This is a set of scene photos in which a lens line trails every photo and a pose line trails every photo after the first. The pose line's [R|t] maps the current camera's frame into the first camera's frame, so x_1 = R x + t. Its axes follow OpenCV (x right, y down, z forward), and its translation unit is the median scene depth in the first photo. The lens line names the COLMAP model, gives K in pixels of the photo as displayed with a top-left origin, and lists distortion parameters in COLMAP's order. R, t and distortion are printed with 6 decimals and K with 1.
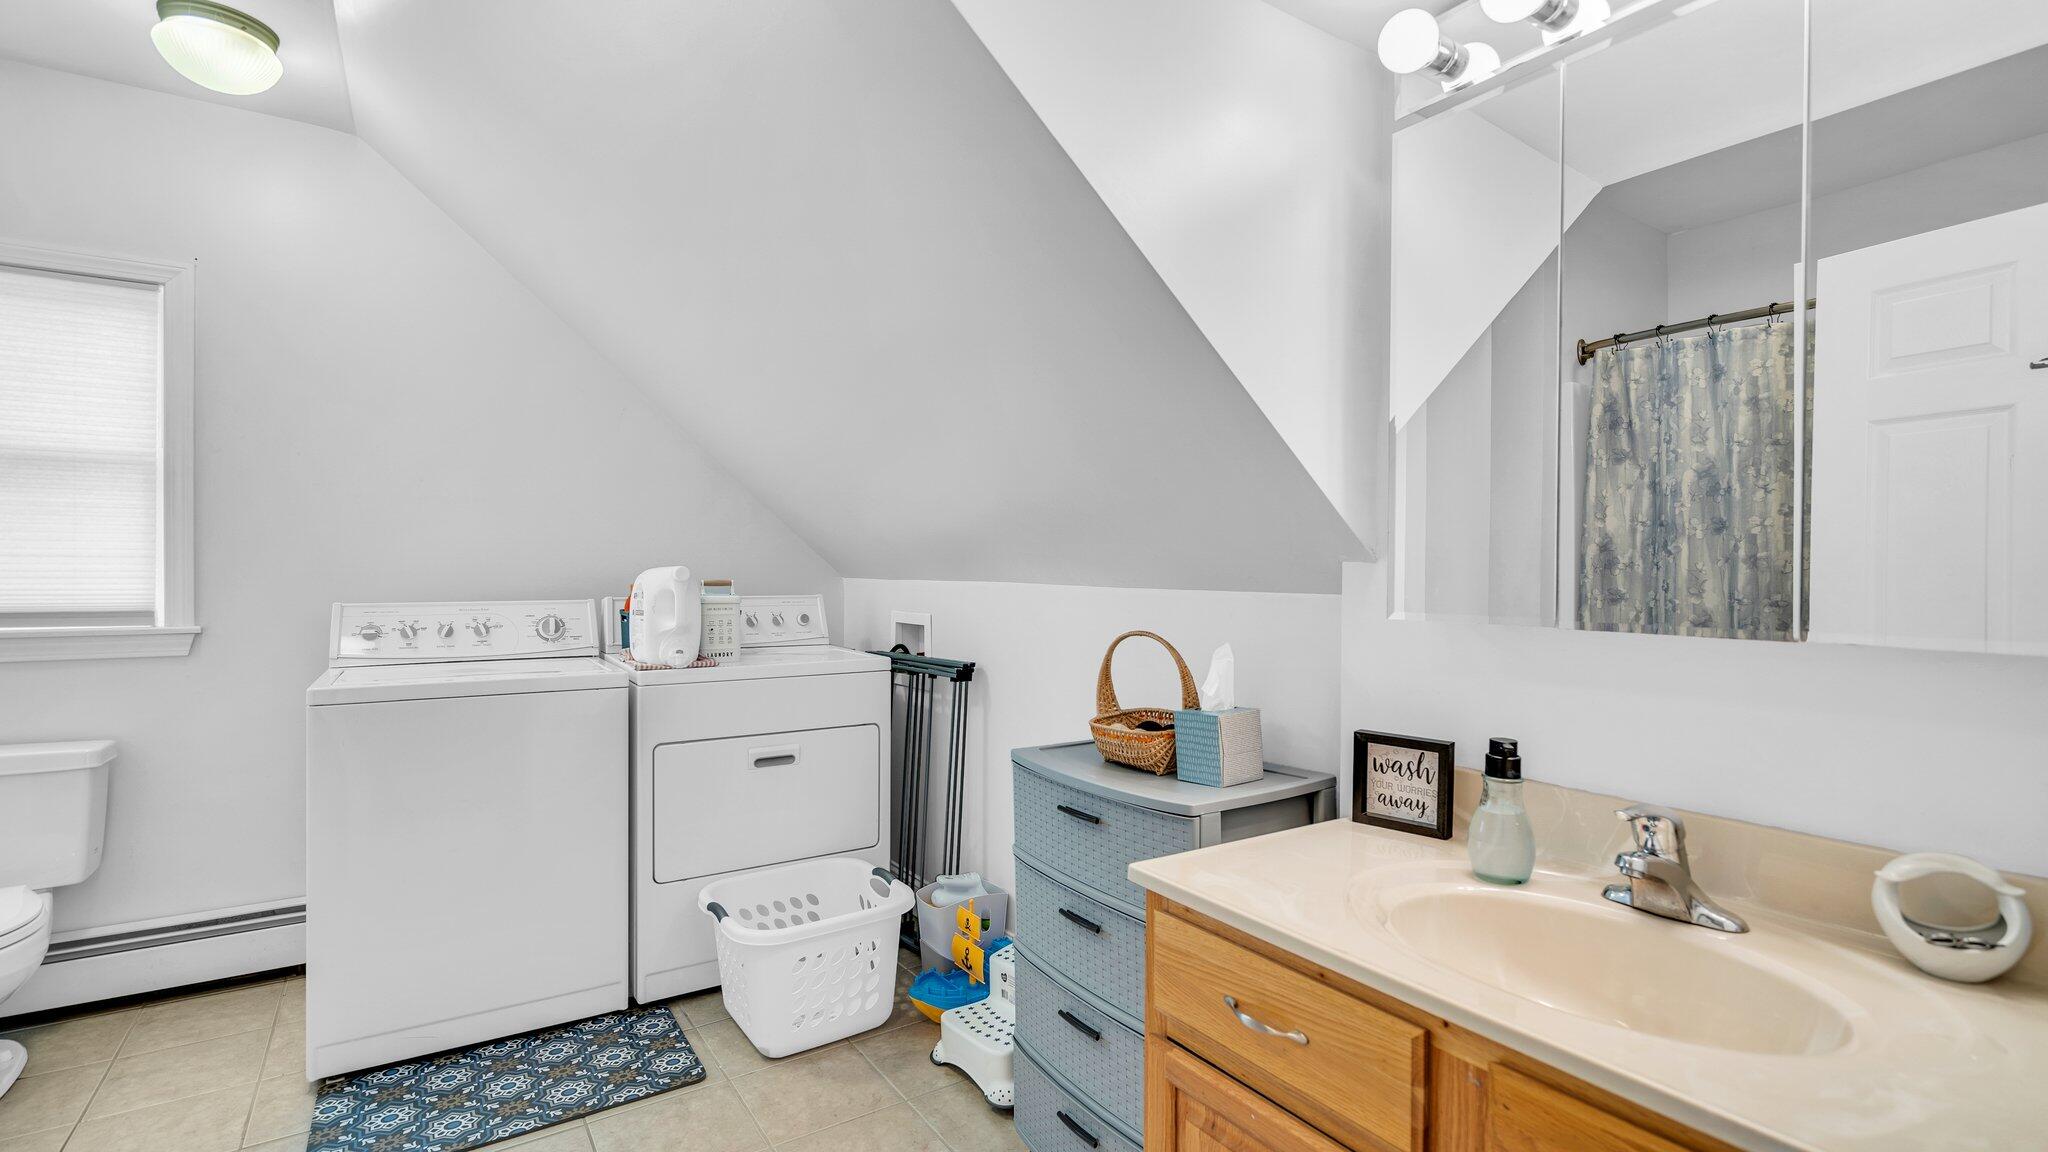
lens RADIAL K [[932.9, 0, 1021.9], [0, 932.9, 578.6], [0, 0, 1]] dist [-0.001853, -0.000081]
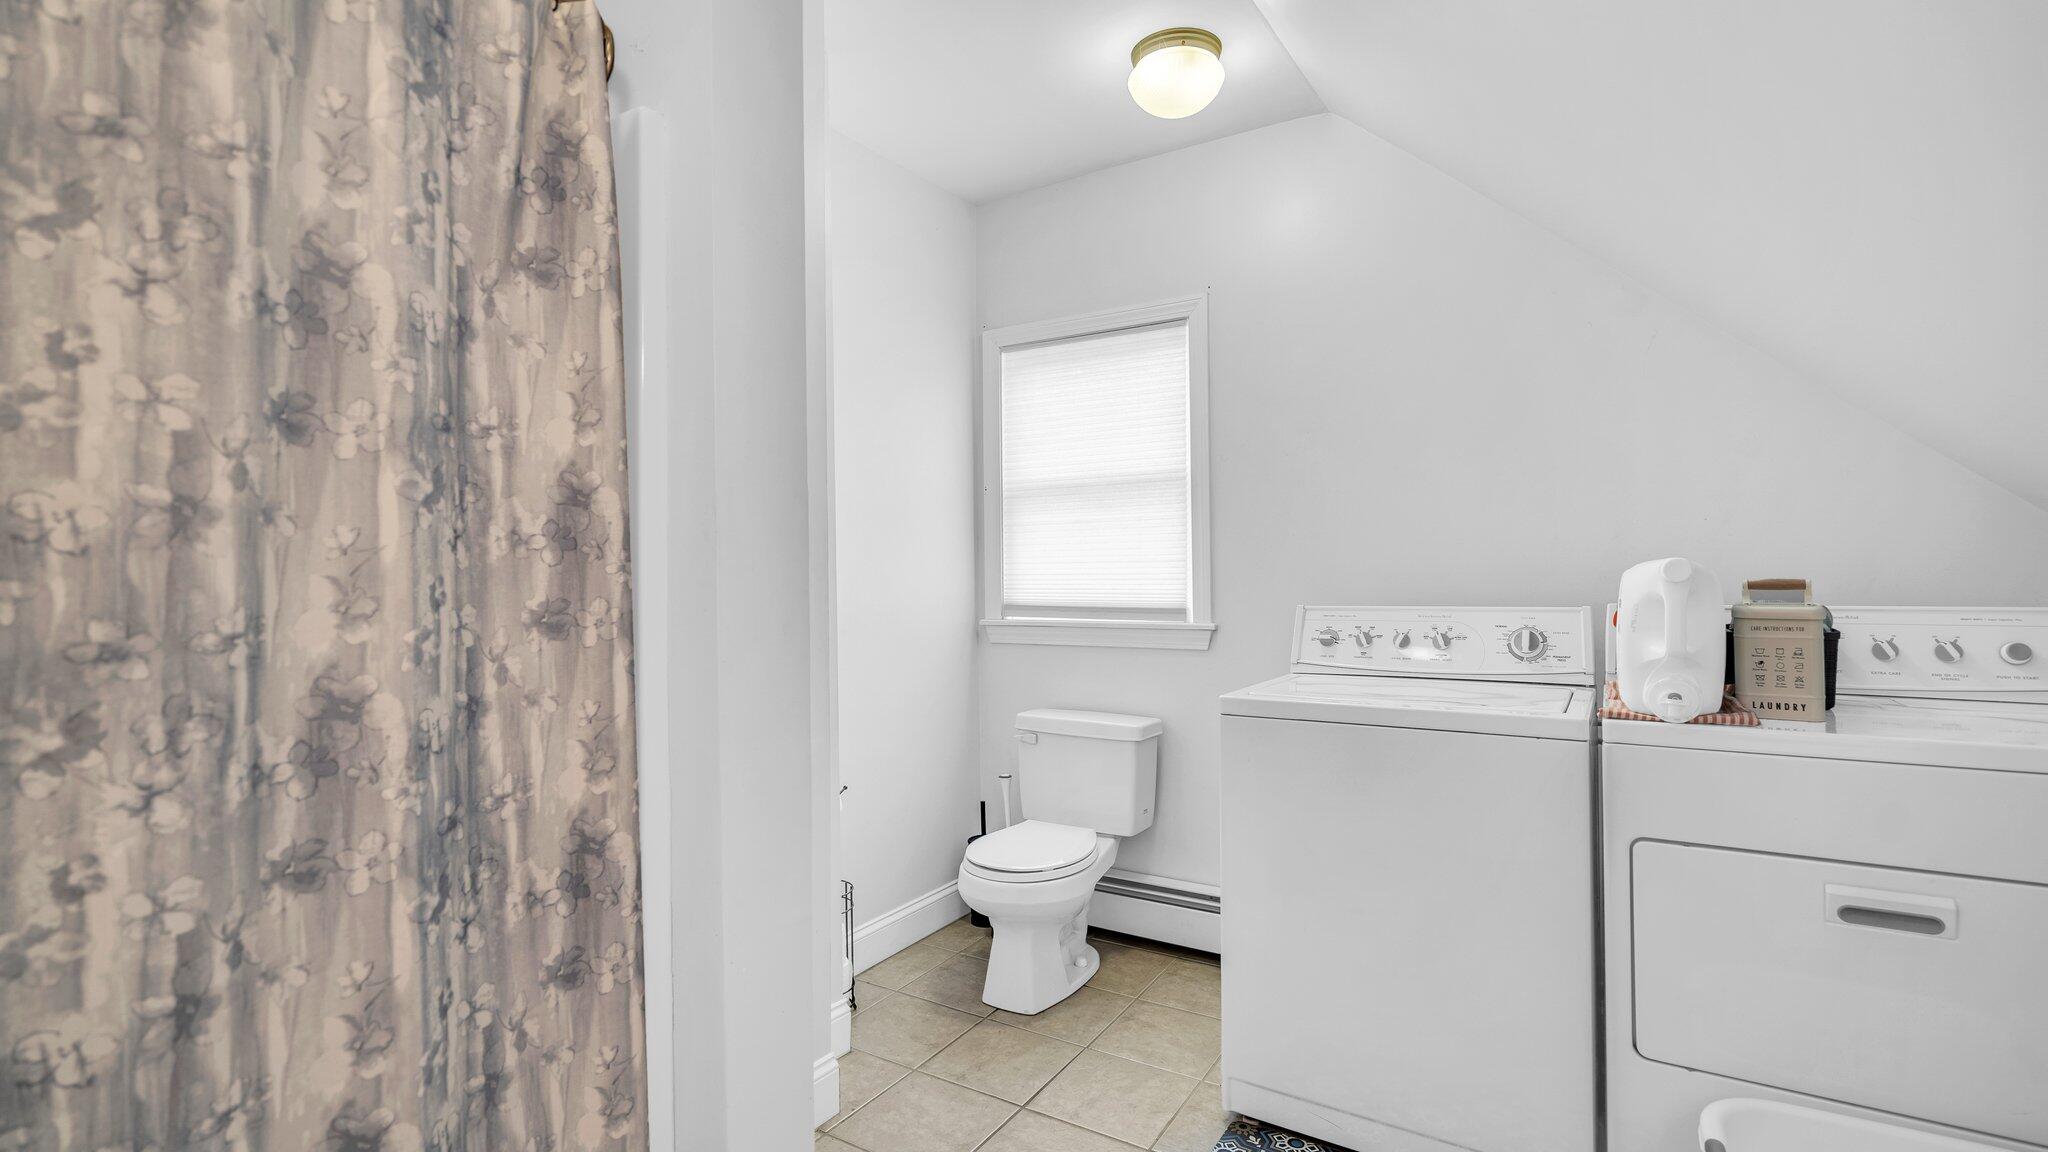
lens RADIAL K [[932.9, 0, 1019.5], [0, 932.9, 571.0], [0, 0, 1]] dist [-0.001853, -0.000081]
pose [[0.402739, -0.011224, -0.915246, 0.022667], [0.007431, 0.999932, -0.008993, -0.002008], [0.915285, -0.003179, 0.402795, 0.353810]]
